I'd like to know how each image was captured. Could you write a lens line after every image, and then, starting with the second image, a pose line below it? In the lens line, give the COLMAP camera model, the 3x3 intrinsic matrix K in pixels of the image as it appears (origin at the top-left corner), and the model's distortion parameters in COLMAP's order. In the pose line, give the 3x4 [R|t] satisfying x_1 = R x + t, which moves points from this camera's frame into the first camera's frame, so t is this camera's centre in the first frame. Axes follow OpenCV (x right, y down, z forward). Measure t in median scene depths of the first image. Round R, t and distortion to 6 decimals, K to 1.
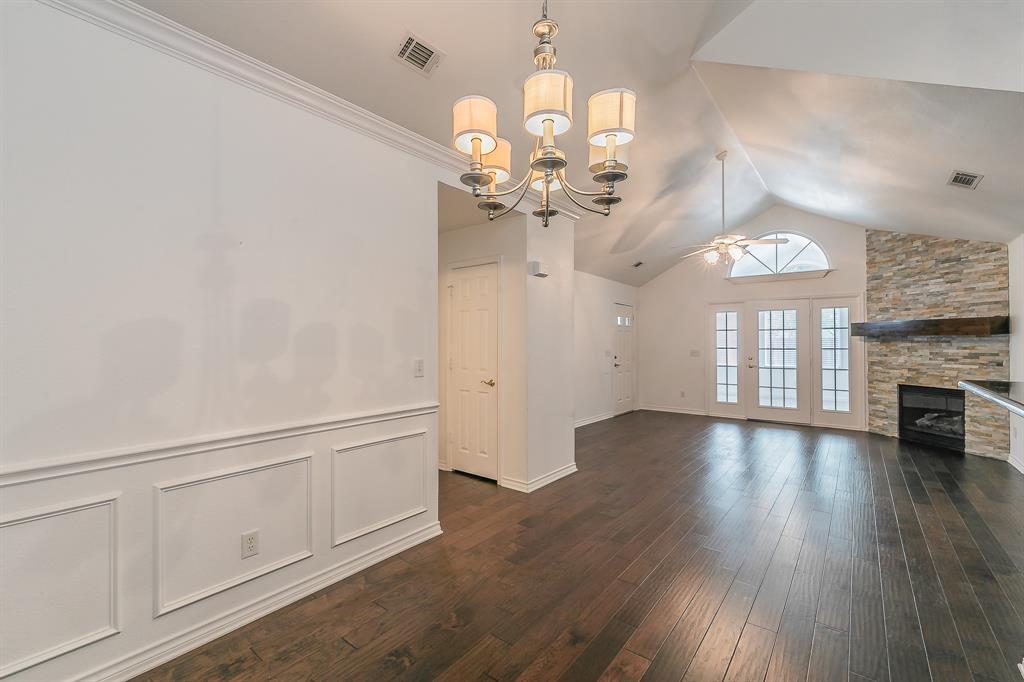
lens RADIAL K [[441.1, 0, 500.0], [0, 441.1, 339.1], [0, 0, 1]] dist [-0.001022, 0.000589]
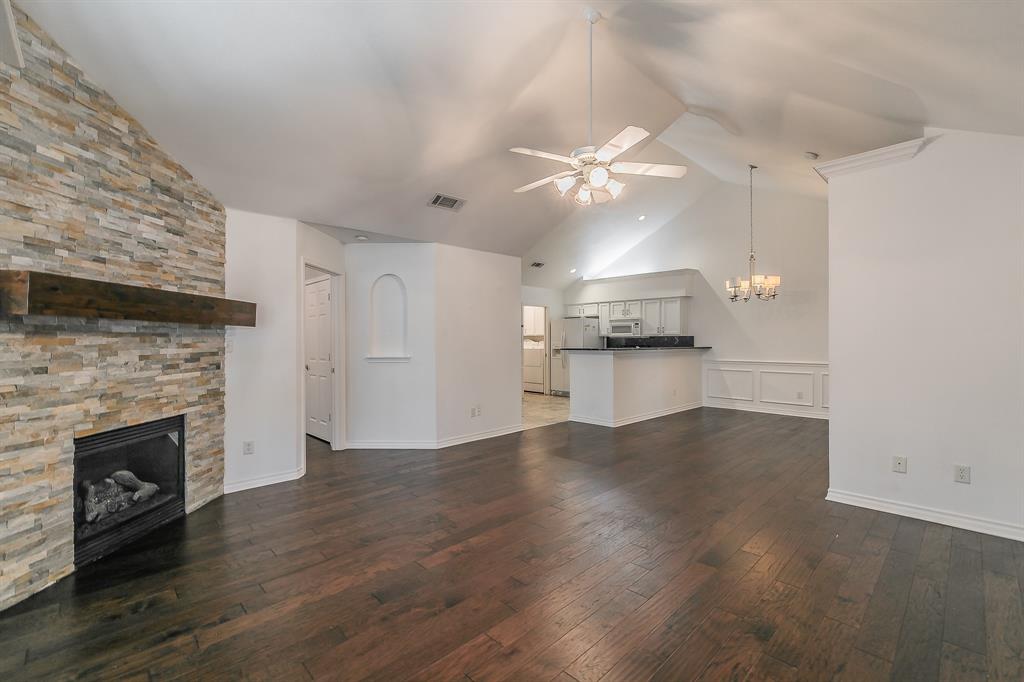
lens RADIAL K [[441.1, 0, 509.0], [0, 441.1, 338.4], [0, 0, 1]] dist [-0.001022, 0.000589]
pose [[-0.992597, 0.004090, 0.121385, 0.472080], [0.002962, 0.999951, -0.009475, 0.015631], [-0.121417, -0.009045, -0.992560, 1.389847]]
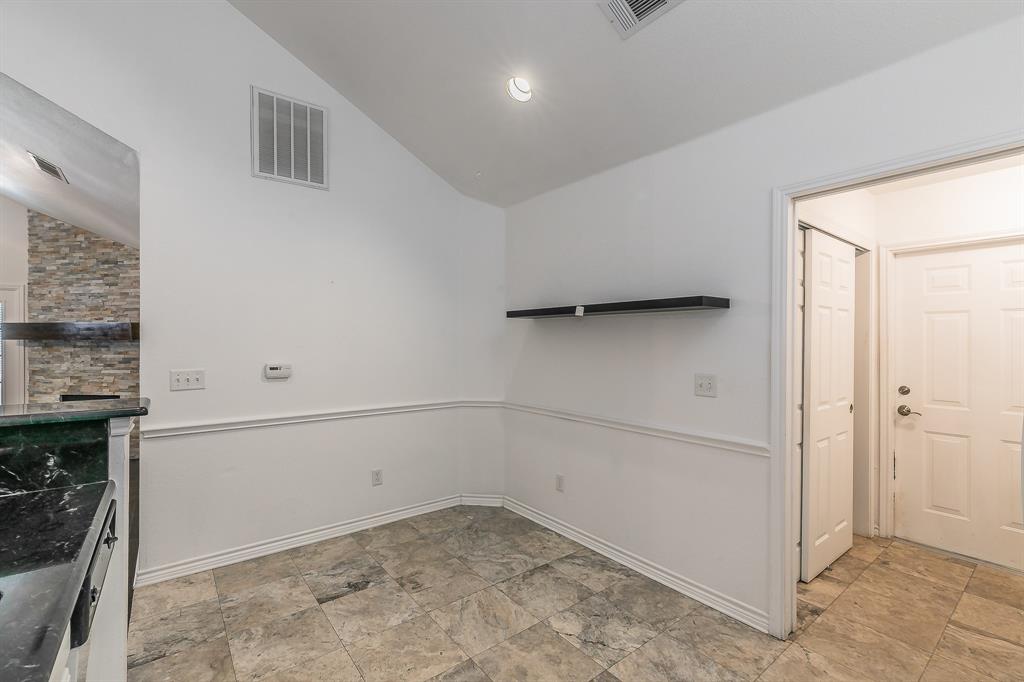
lens RADIAL K [[441.1, 0, 521.8], [0, 441.1, 347.7], [0, 0, 1]] dist [-0.001022, 0.000589]
pose [[0.208664, -0.000312, 0.977987, 0.244061], [-0.011806, 0.999926, 0.002838, -0.004796], [-0.977916, -0.012138, 0.208645, -0.079344]]
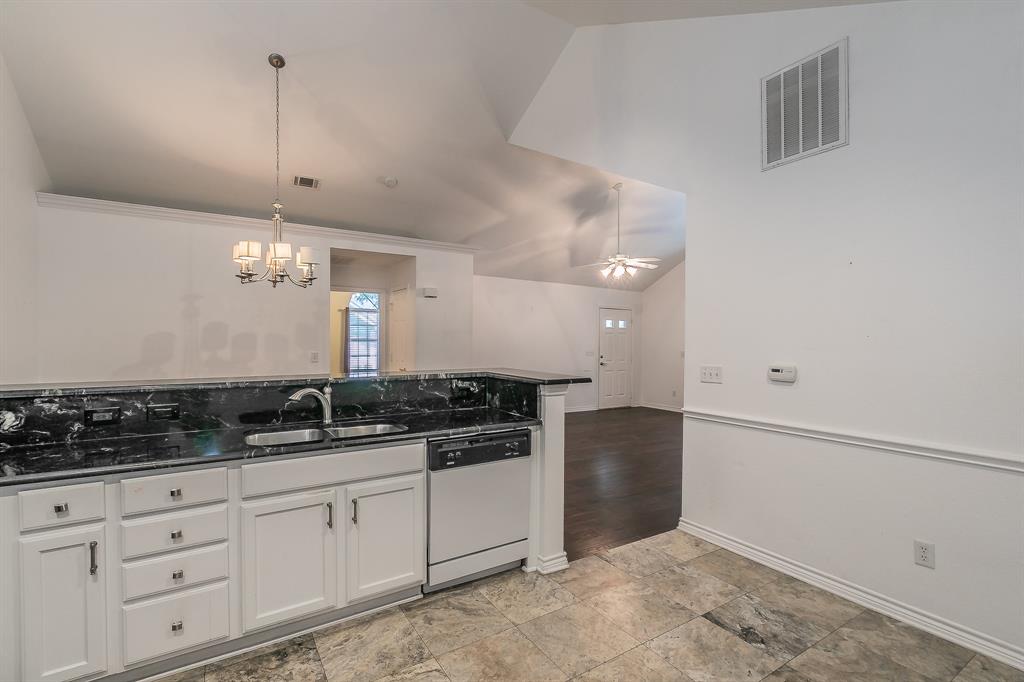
lens RADIAL K [[461.5, 0, 502.3], [0, 461.5, 345.9], [0, 0, 1]] dist [-0.002357, -0.001291]
pose [[0.942388, 0.012614, -0.334284, 0.548237], [-0.006650, 0.999798, 0.018978, -0.008737], [0.334455, -0.015661, 0.942281, -0.241745]]
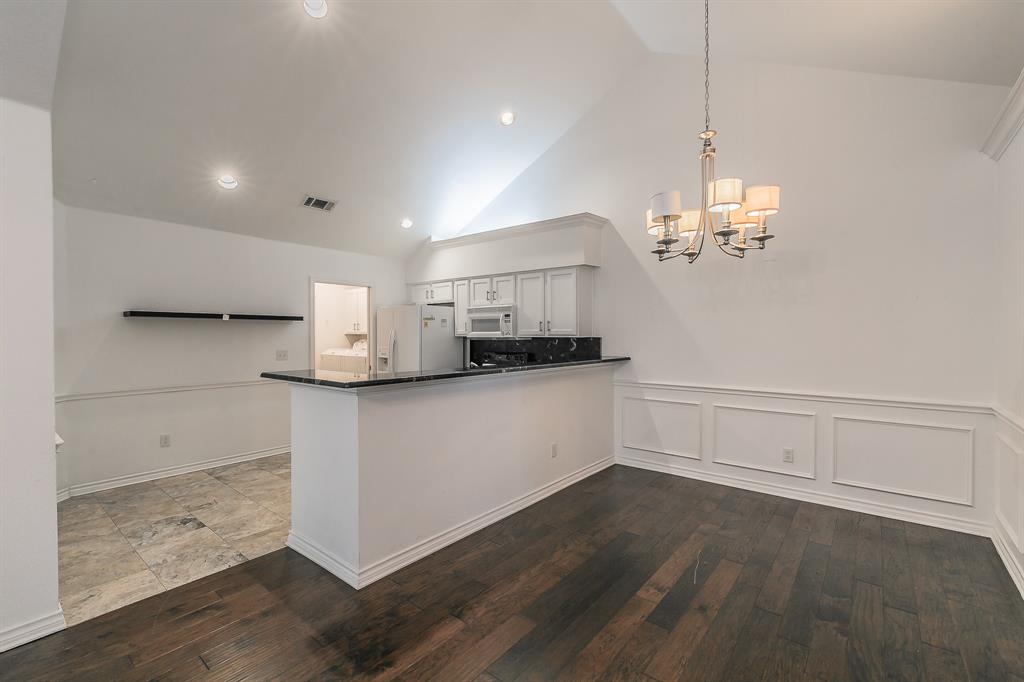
lens RADIAL K [[441.1, 0, 512.4], [0, 441.1, 338.2], [0, 0, 1]] dist [-0.001022, 0.000589]
pose [[-0.999981, 0.005620, -0.002611, 0.210698], [0.005603, 0.999963, 0.006460, -0.008194], [0.002647, 0.006446, -0.999976, 0.696324]]
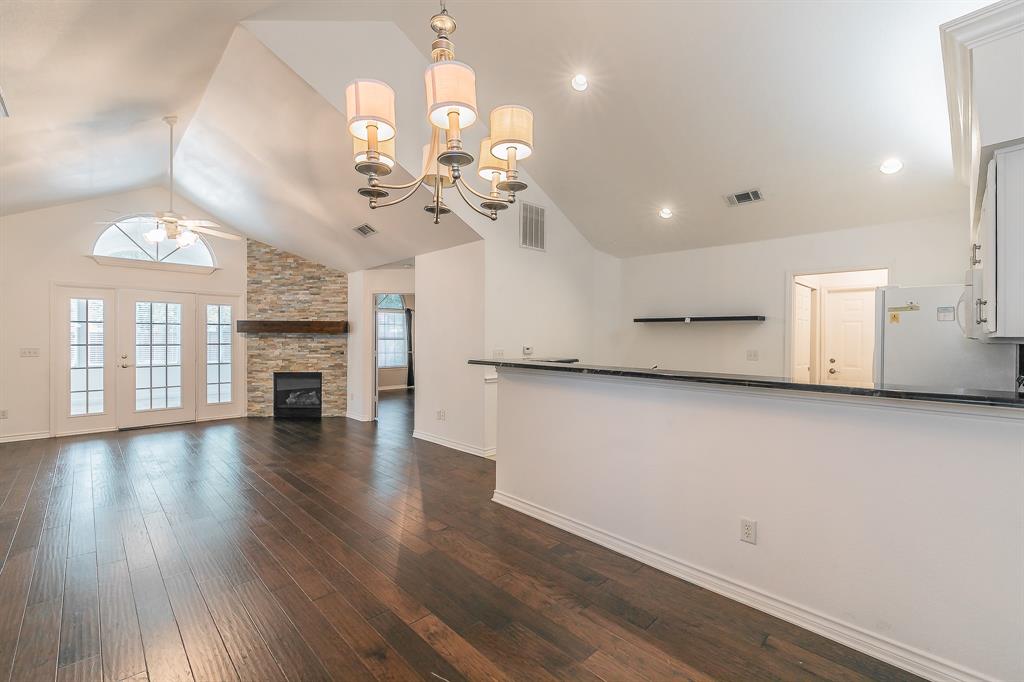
lens RADIAL K [[441.1, 0, 522.3], [0, 441.1, 338.2], [0, 0, 1]] dist [-0.001022, 0.000589]
pose [[0.101917, 0.001126, 0.994792, -0.244011], [-0.011115, 0.999938, 0.000007, -0.000084], [-0.994731, -0.011058, 0.101924, 0.200628]]
